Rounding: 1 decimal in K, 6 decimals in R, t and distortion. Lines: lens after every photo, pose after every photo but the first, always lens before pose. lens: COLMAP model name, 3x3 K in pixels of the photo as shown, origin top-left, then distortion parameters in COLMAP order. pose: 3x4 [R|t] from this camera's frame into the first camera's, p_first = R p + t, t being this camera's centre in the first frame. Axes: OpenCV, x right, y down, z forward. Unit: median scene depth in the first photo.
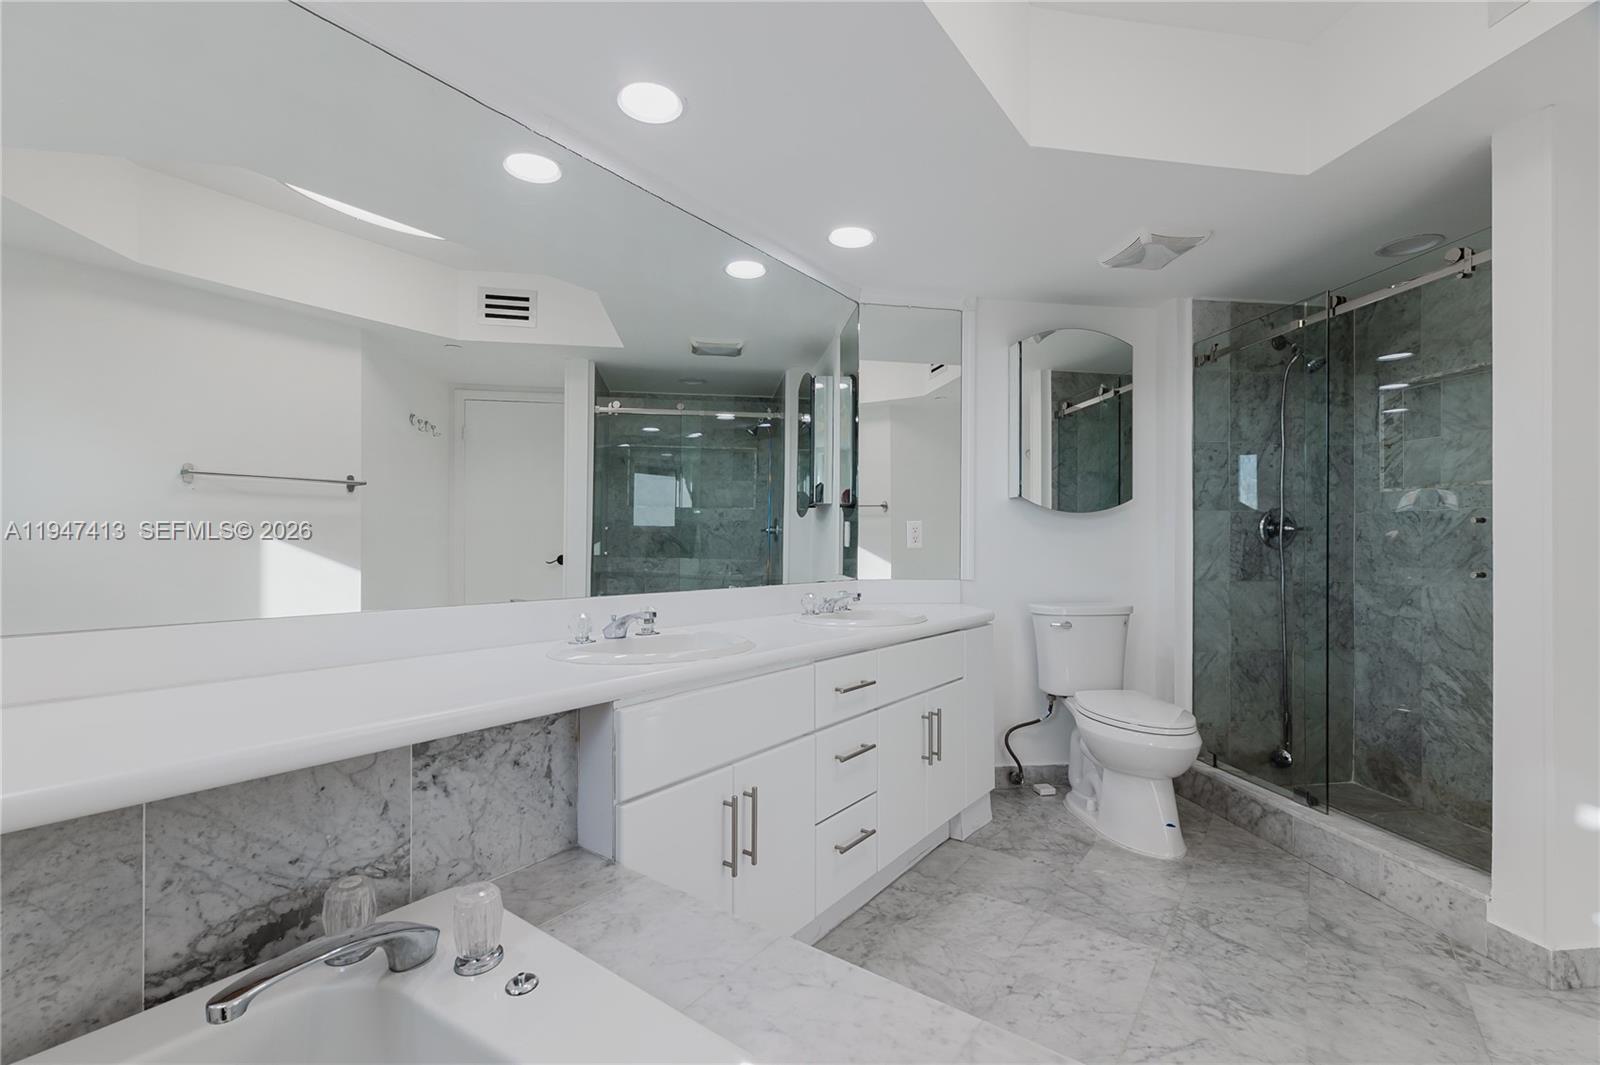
lens RADIAL K [[725.2, 0, 801.3], [0, 725.2, 547.0], [0, 0, 1]] dist [0.001189, -0.000076]
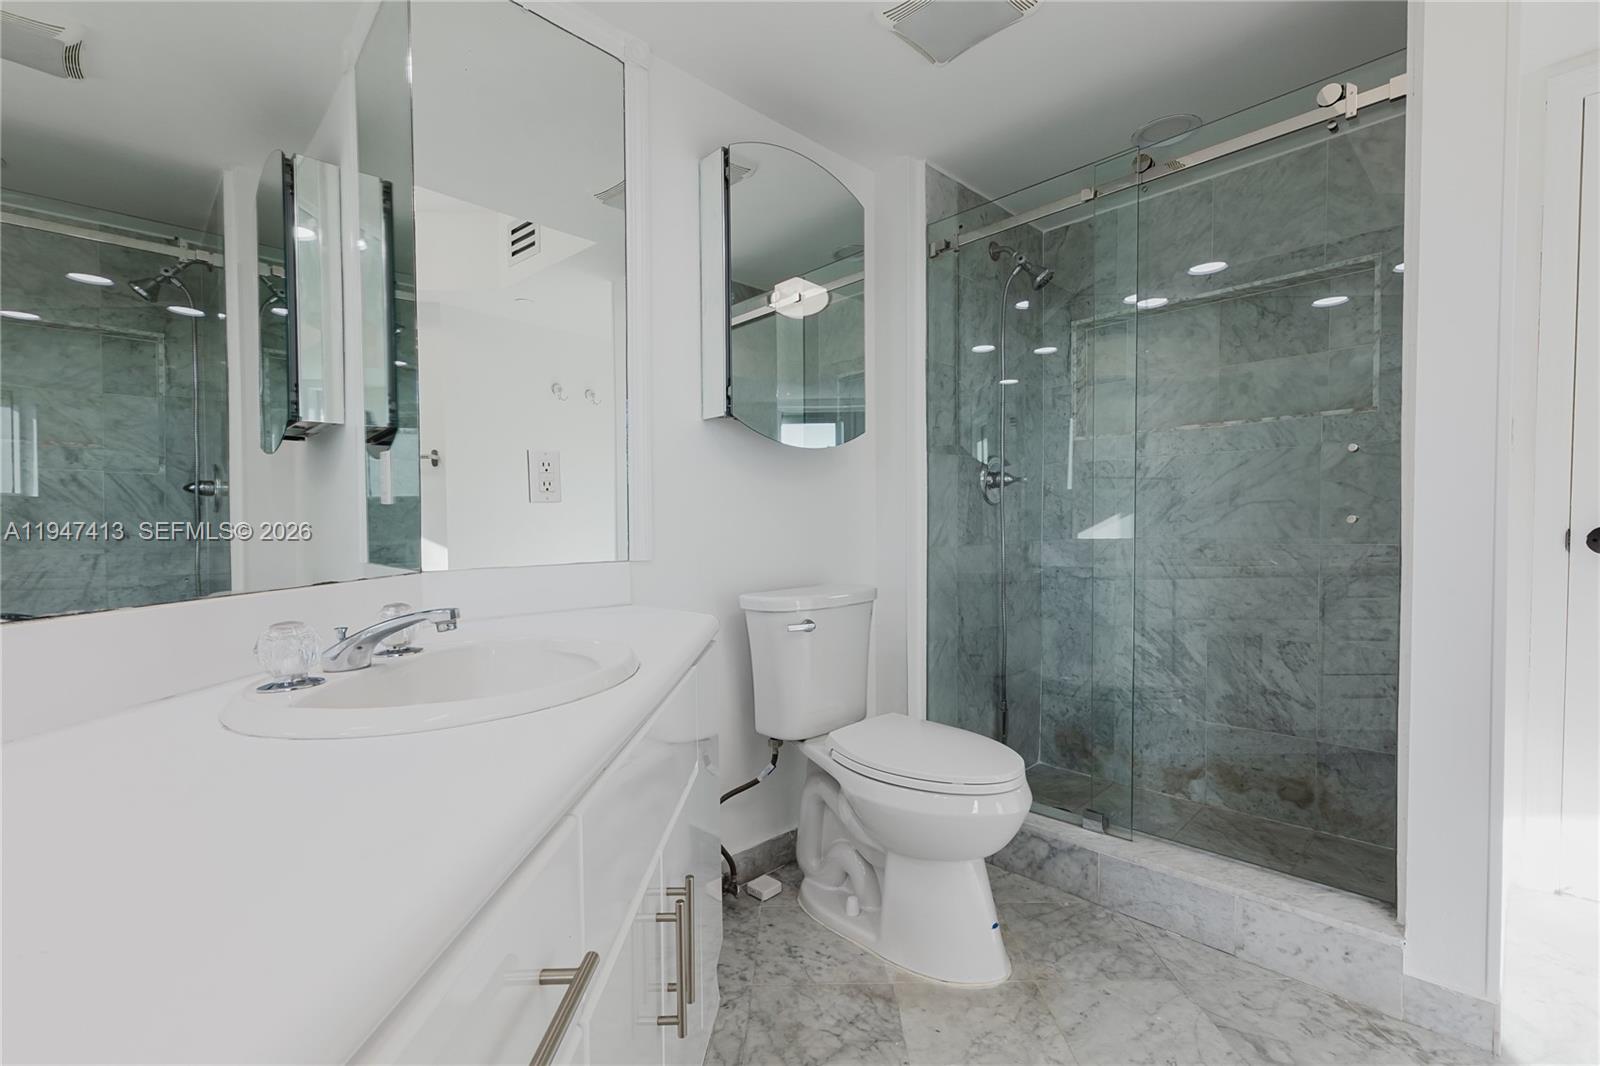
lens RADIAL K [[702.3, 0, 802.0], [0, 702.3, 529.9], [0, 0, 1]] dist [0.008371, -0.000342]
pose [[0.805780, -0.024850, 0.591694, 0.007727], [0.024312, 0.999665, 0.008876, 0.019372], [-0.591716, 0.007234, 0.806114, 0.499257]]
